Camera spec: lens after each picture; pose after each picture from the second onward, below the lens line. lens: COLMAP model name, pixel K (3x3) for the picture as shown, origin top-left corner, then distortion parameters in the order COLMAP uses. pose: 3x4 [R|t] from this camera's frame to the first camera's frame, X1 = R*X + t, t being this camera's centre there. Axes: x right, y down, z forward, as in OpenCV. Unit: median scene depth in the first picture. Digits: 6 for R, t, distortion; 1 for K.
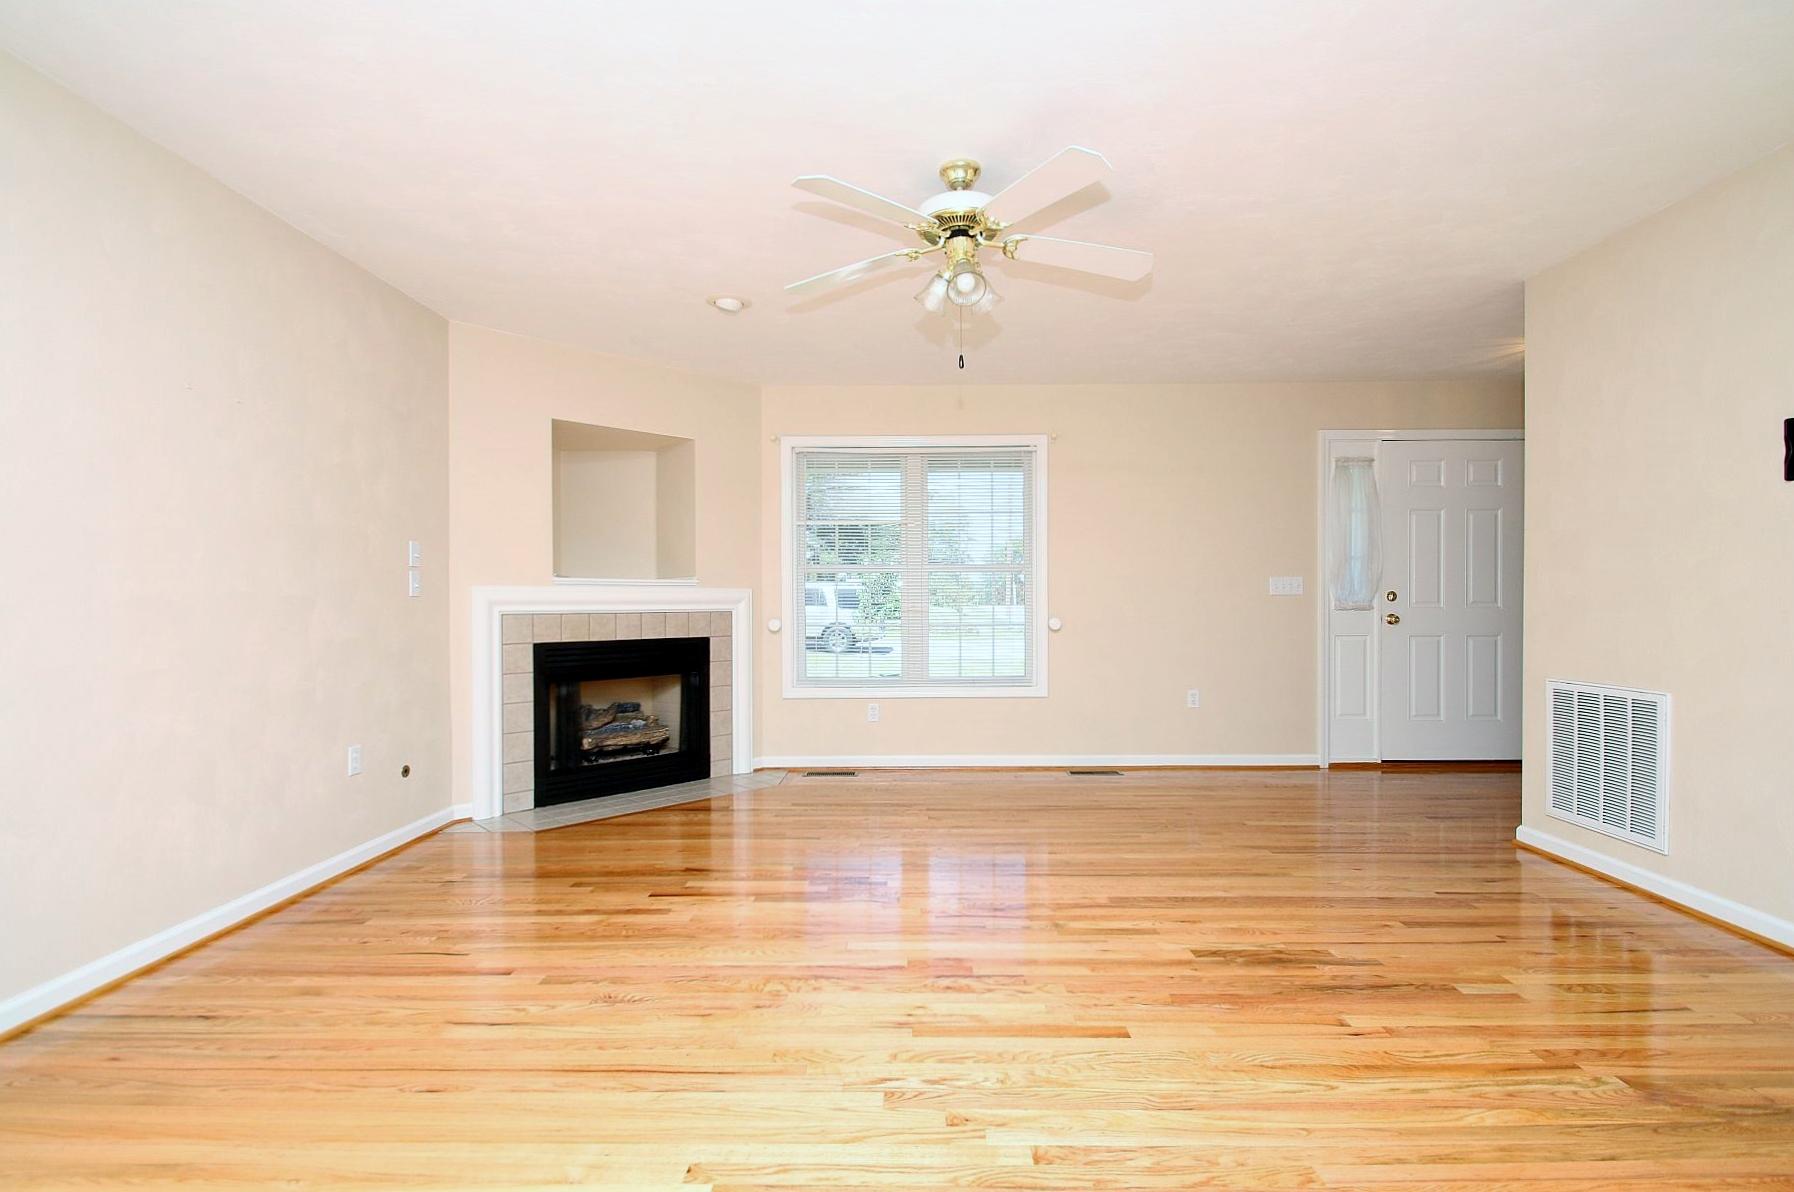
lens RADIAL K [[833.6, 0, 908.3], [0, 833.6, 604.4], [0, 0, 1]] dist [0.006397, -0.011566]
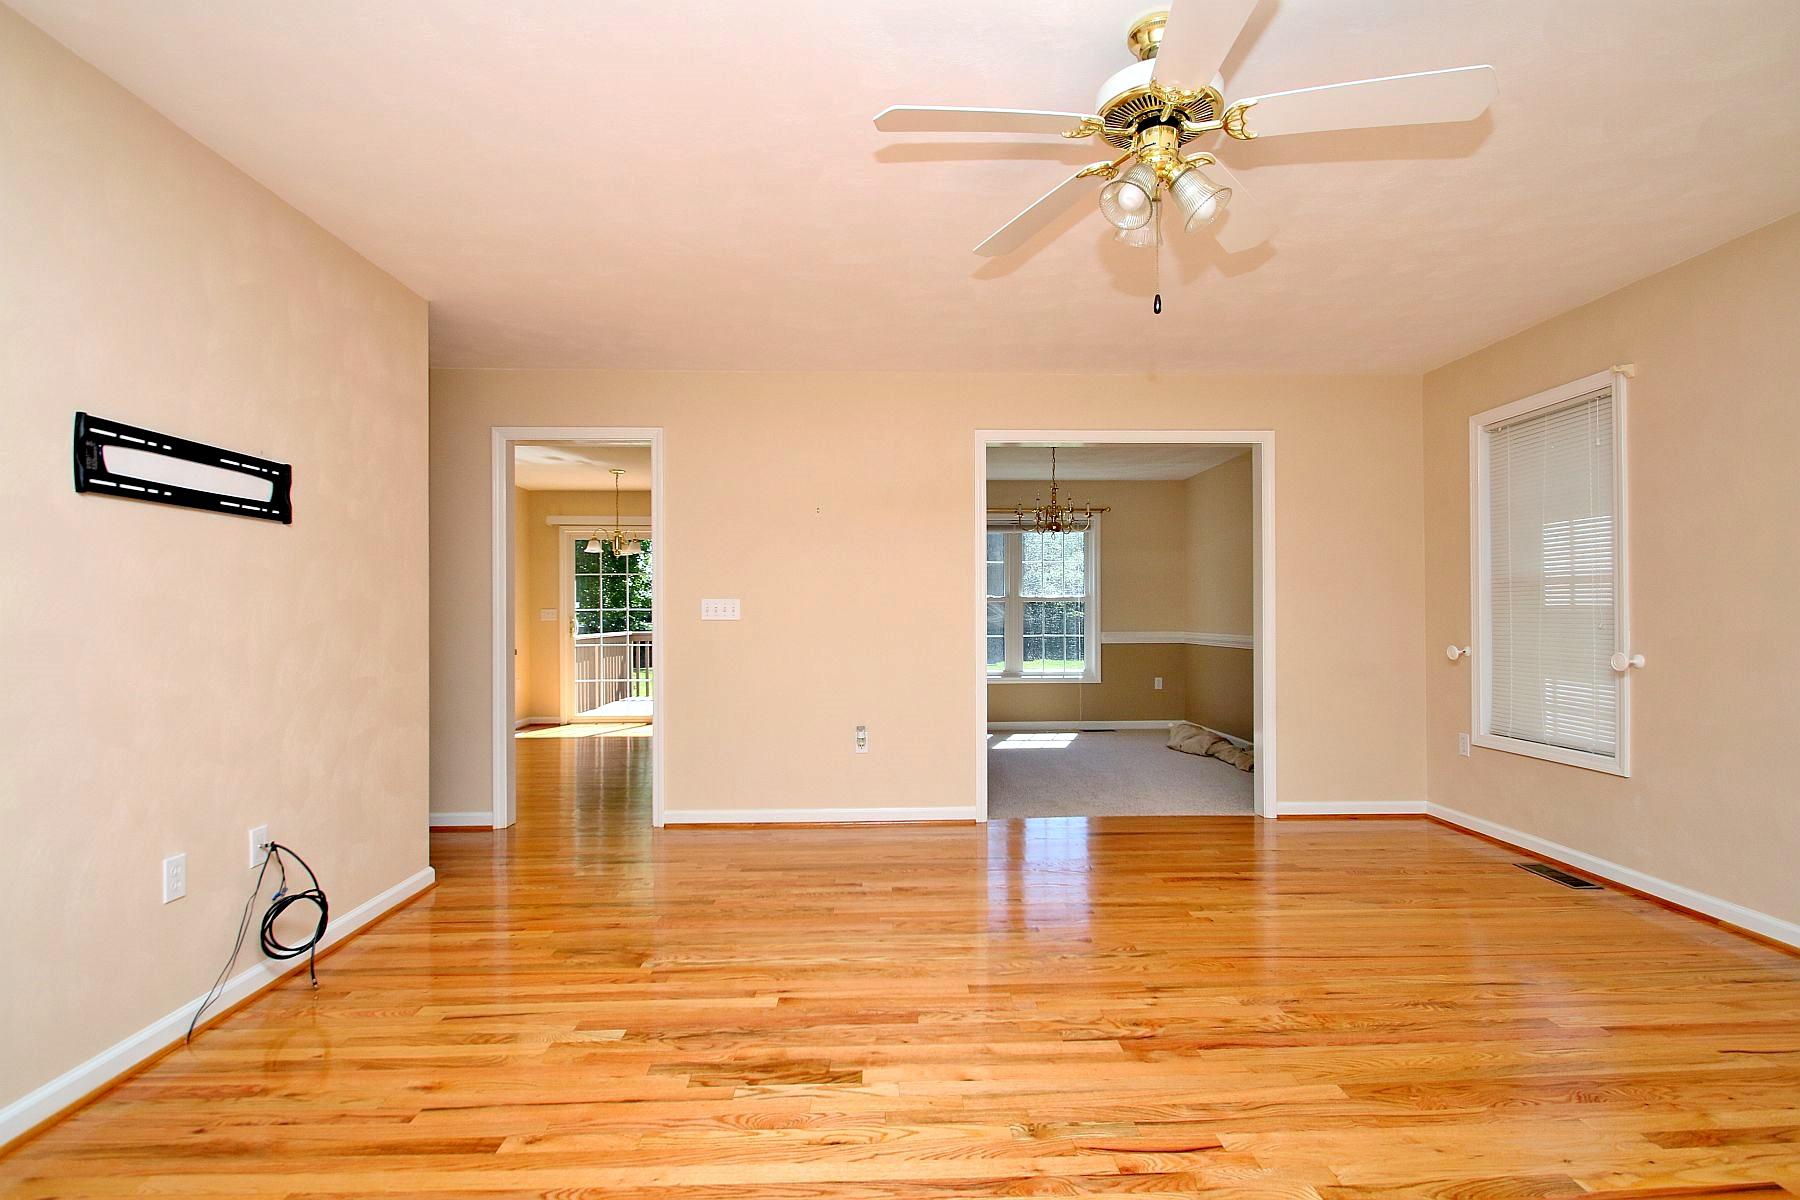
lens RADIAL K [[836.4, 0, 907.1], [0, 836.4, 609.9], [0, 0, 1]] dist [0.006397, -0.011566]
pose [[-0.998904, 0.008475, -0.046043, 0.245477], [0.008653, 0.999956, -0.003667, -0.022954], [0.046010, -0.004062, -0.998933, 1.347116]]
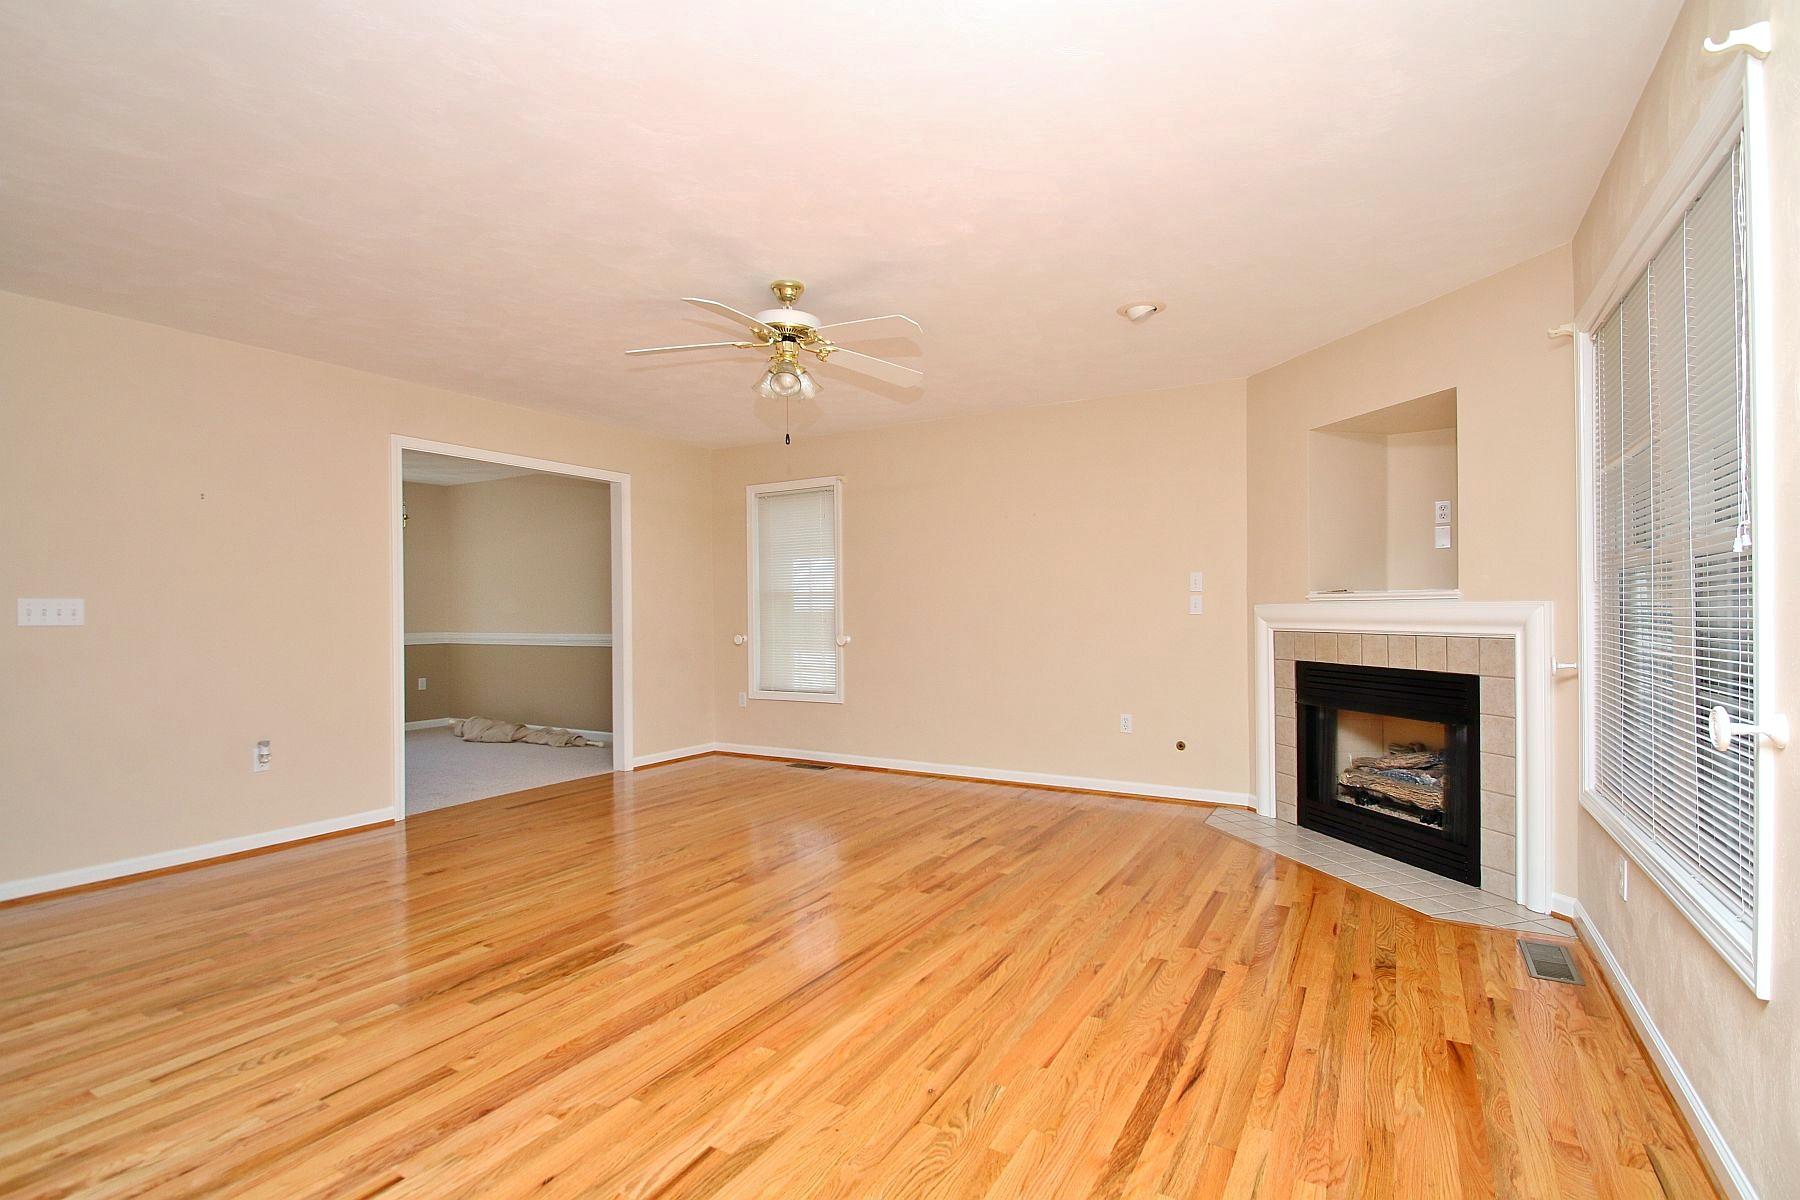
lens RADIAL K [[836.4, 0, 912.4], [0, 836.4, 606.4], [0, 0, 1]] dist [0.006397, -0.011566]
pose [[-0.490435, 0.004500, -0.871466, 0.850162], [0.007885, 0.999969, 0.000726, -0.030307], [0.871442, -0.006516, -0.490455, 1.410986]]
